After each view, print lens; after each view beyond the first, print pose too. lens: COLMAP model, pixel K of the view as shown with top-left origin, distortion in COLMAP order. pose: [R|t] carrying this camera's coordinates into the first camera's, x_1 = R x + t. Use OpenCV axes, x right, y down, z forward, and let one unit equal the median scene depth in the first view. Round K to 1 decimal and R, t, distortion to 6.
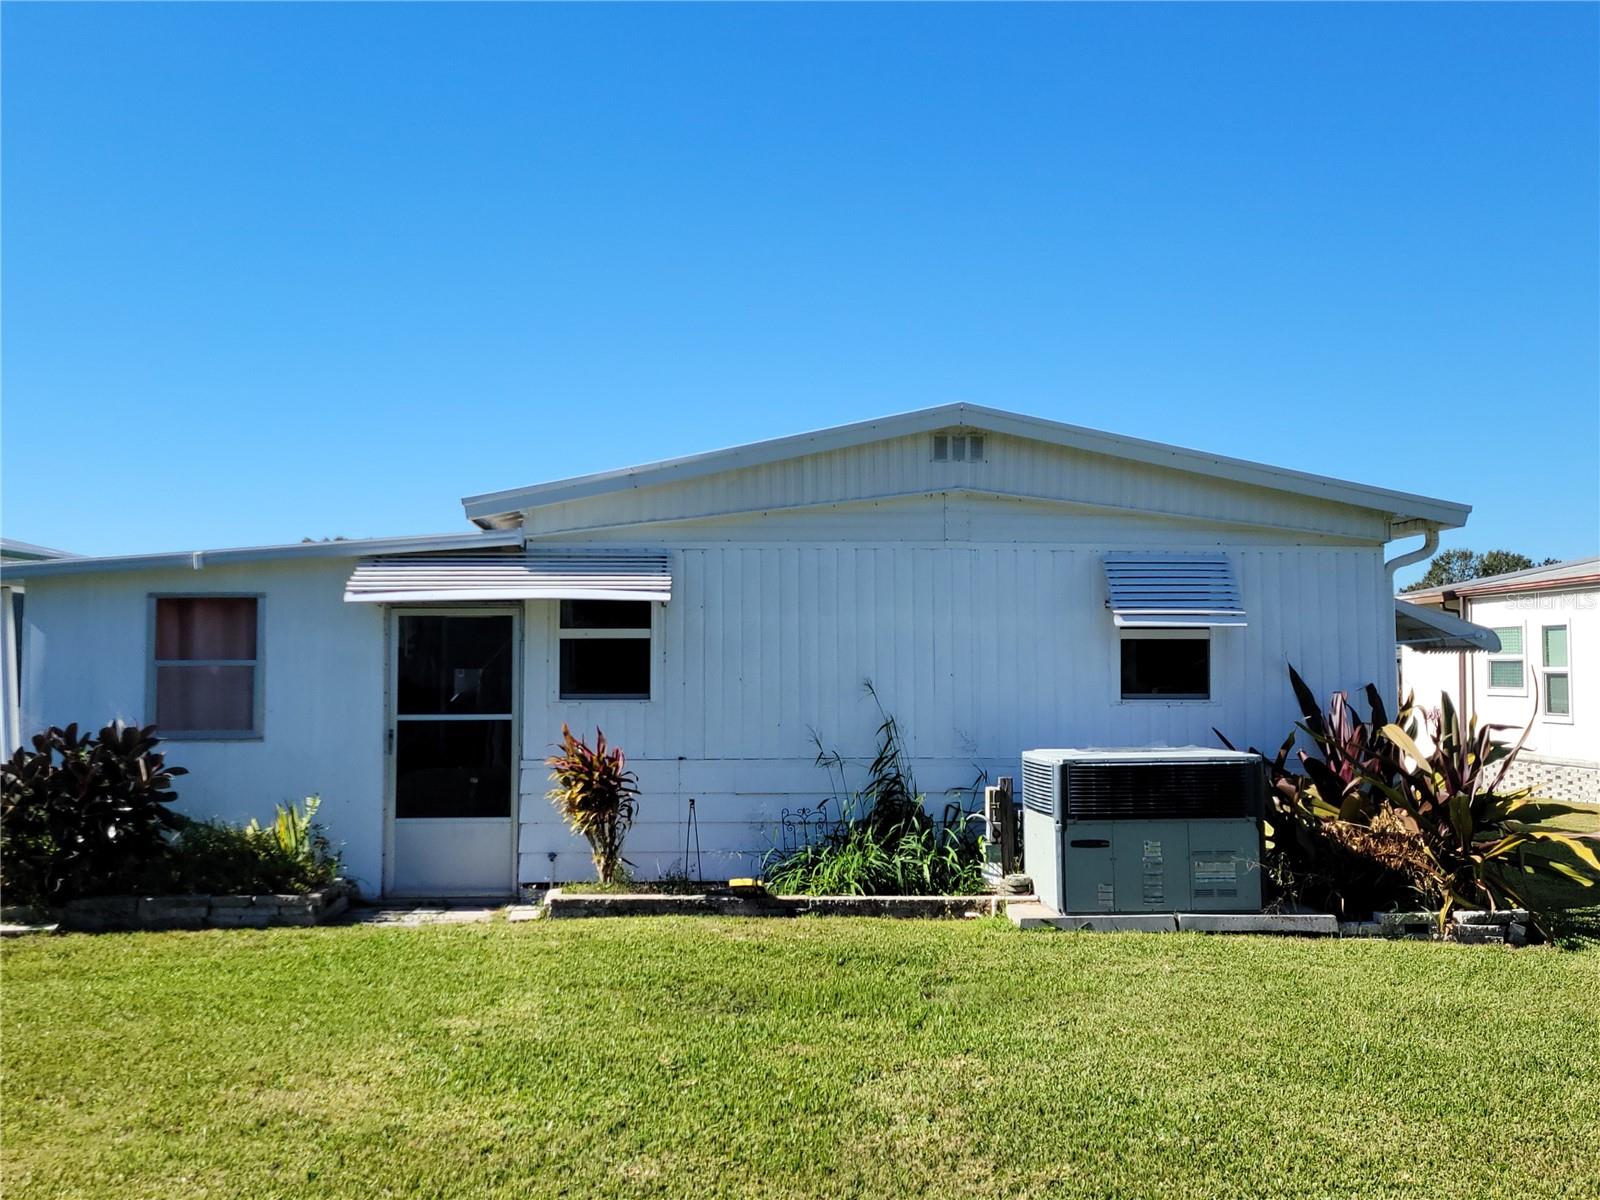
lens RADIAL K [[1152.2, 0, 799.6], [0, 1152.2, 573.6], [0, 0, 1]] dist [0.028756, 0.005815]
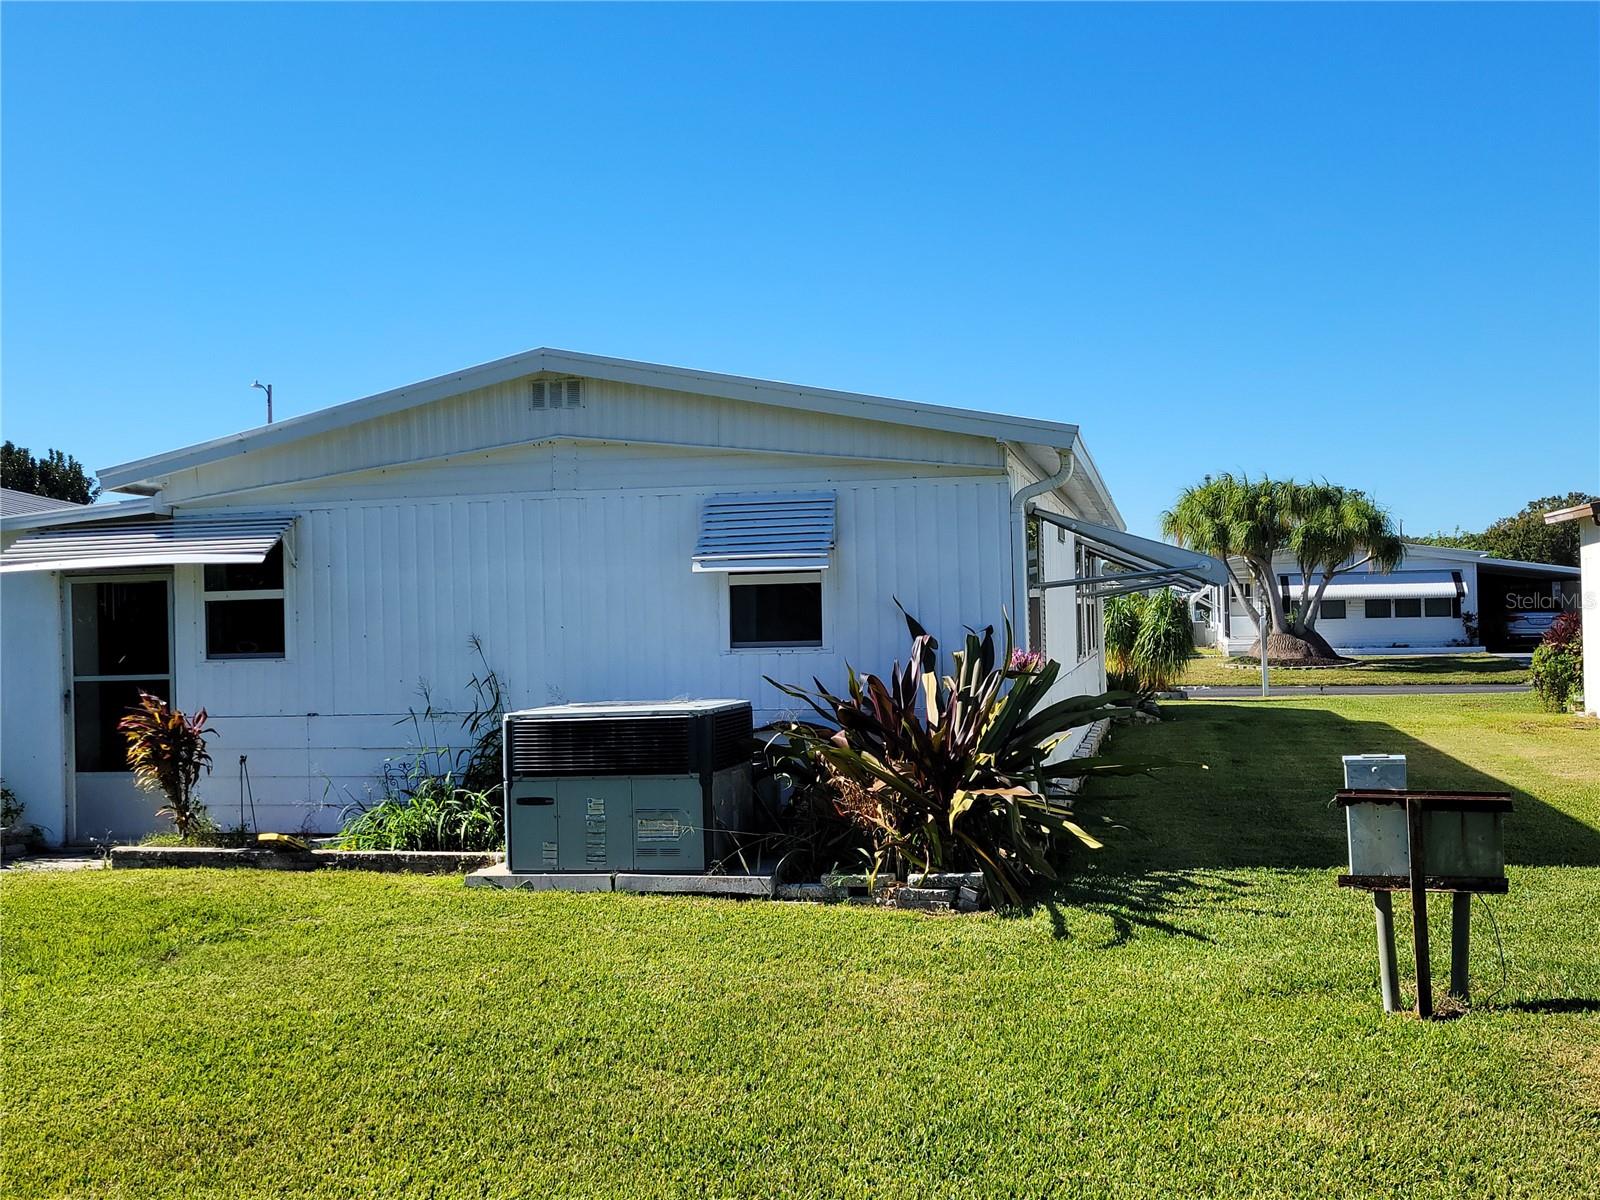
lens RADIAL K [[1165.4, 0, 789.2], [0, 1165.4, 568.0], [0, 0, 1]] dist [0.051200, -0.034062]
pose [[0.978764, -0.032525, -0.202393, 0.525943], [0.042060, 0.998190, 0.042991, 0.002978], [0.200628, -0.050591, 0.978360, 0.068566]]
